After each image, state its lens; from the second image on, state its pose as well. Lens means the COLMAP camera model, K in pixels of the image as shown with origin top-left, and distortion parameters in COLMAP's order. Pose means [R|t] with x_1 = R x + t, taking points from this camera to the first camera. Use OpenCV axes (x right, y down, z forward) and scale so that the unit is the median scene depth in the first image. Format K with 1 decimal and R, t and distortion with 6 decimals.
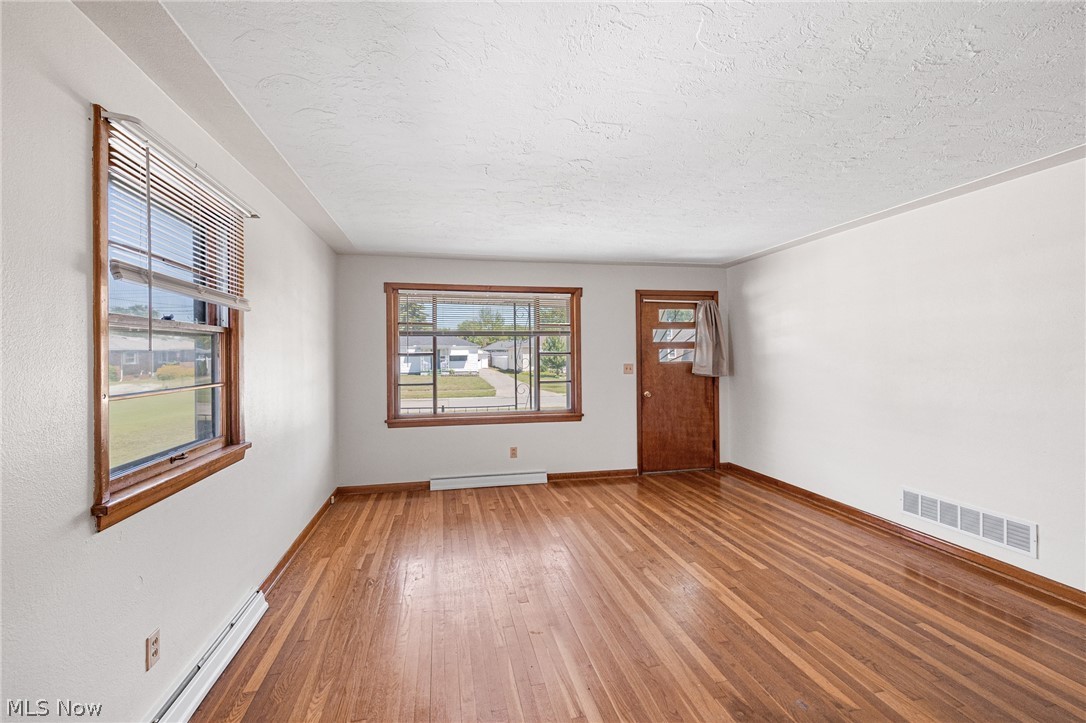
lens RADIAL K [[454.0, 0, 545.3], [0, 454.0, 357.8], [0, 0, 1]] dist [0.000221, 0.000276]
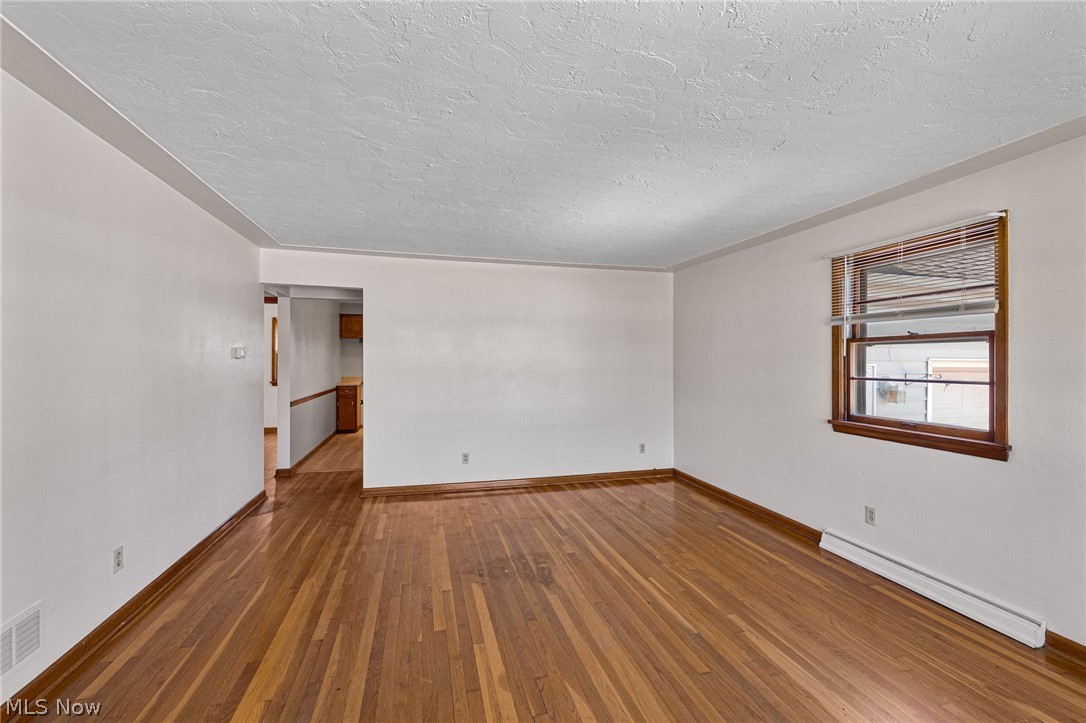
lens RADIAL K [[454.0, 0, 540.5], [0, 454.0, 360.5], [0, 0, 1]] dist [0.000221, 0.000276]
pose [[-0.999489, 0.003676, -0.031767, 0.378218], [0.003546, 0.999985, 0.004144, -0.004456], [0.031782, 0.004029, -0.999487, 1.947034]]
